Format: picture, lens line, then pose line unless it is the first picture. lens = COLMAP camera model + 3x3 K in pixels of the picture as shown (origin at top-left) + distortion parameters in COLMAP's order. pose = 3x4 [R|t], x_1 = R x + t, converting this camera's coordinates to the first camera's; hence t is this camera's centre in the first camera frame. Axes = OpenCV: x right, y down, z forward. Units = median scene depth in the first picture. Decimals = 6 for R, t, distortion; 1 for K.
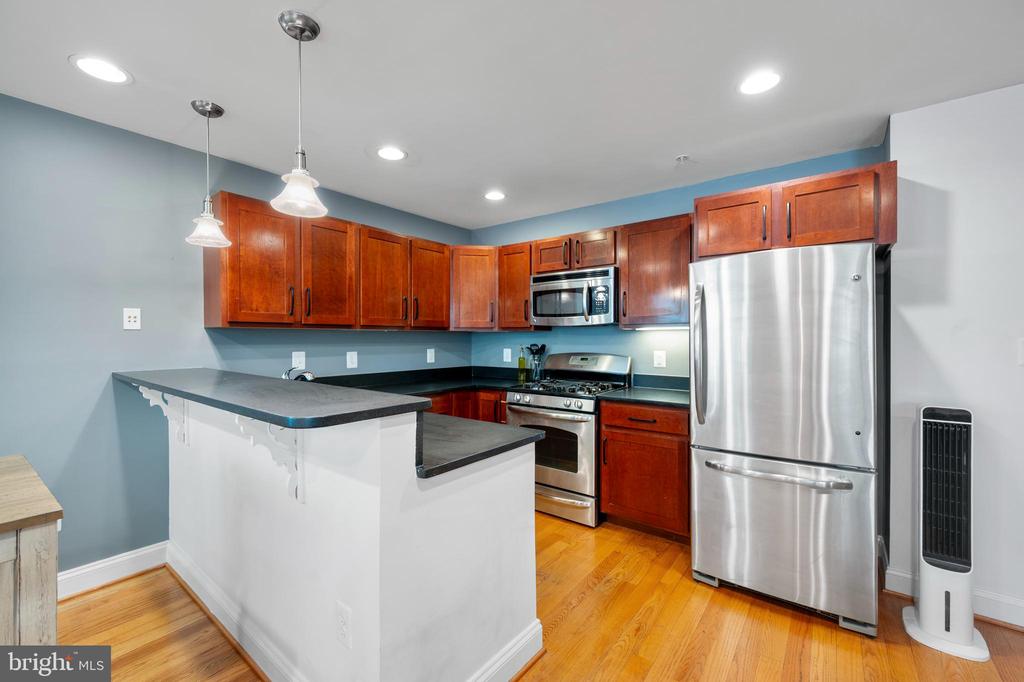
lens RADIAL K [[421.3, 0, 512.3], [0, 421.3, 339.7], [0, 0, 1]] dist [-0.004843, 0.001148]
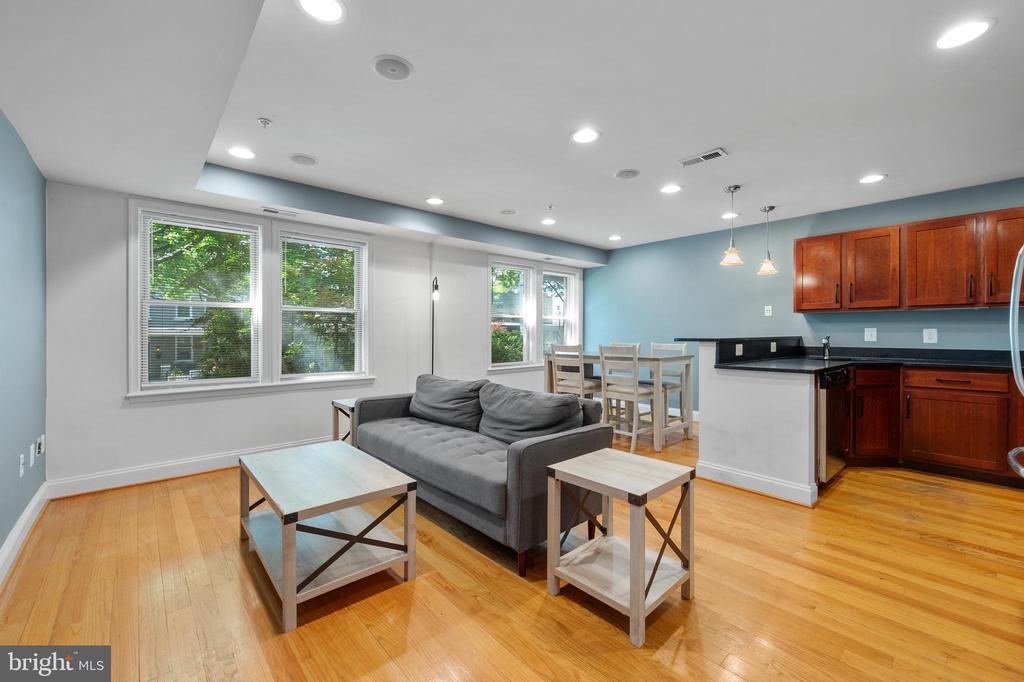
lens RADIAL K [[421.3, 0, 508.8], [0, 421.3, 336.9], [0, 0, 1]] dist [-0.004843, 0.001148]
pose [[-0.196256, 0.012106, -0.980478, 1.122263], [-0.002055, 0.999917, 0.012757, 0.044621], [0.980551, 0.004518, -0.196215, 0.110742]]
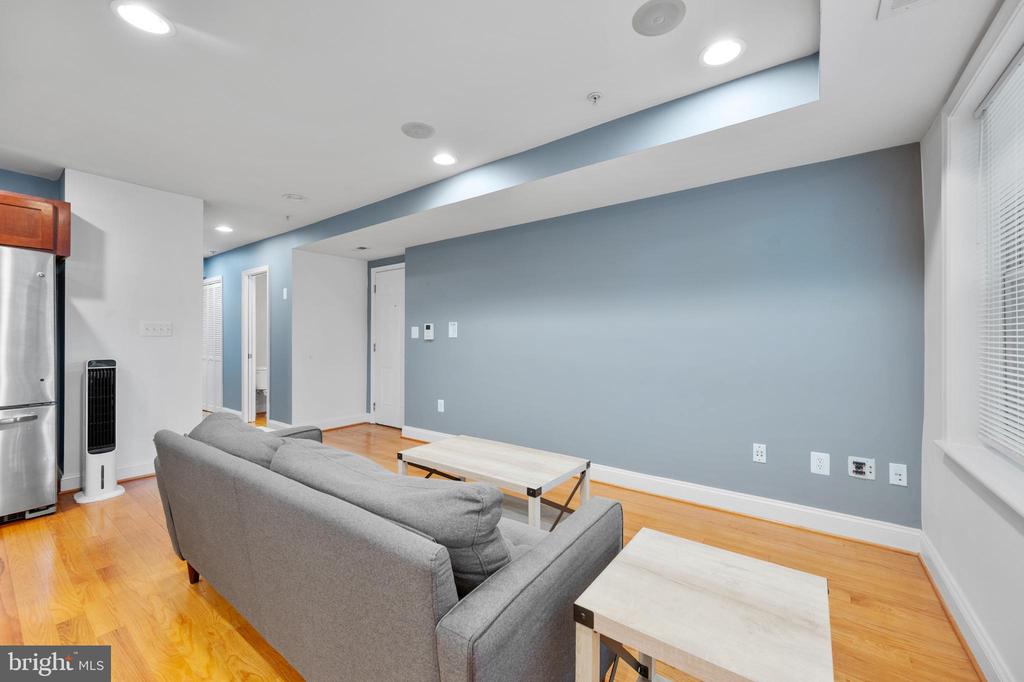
lens RADIAL K [[407.9, 0, 517.9], [0, 407.9, 337.5], [0, 0, 1]] dist [0.001366, 0.000422]
pose [[-0.017508, 0.005190, 0.999833, -0.378621], [0.003502, 0.999981, -0.005130, 0.049879], [-0.999841, 0.003411, -0.017526, -0.381703]]
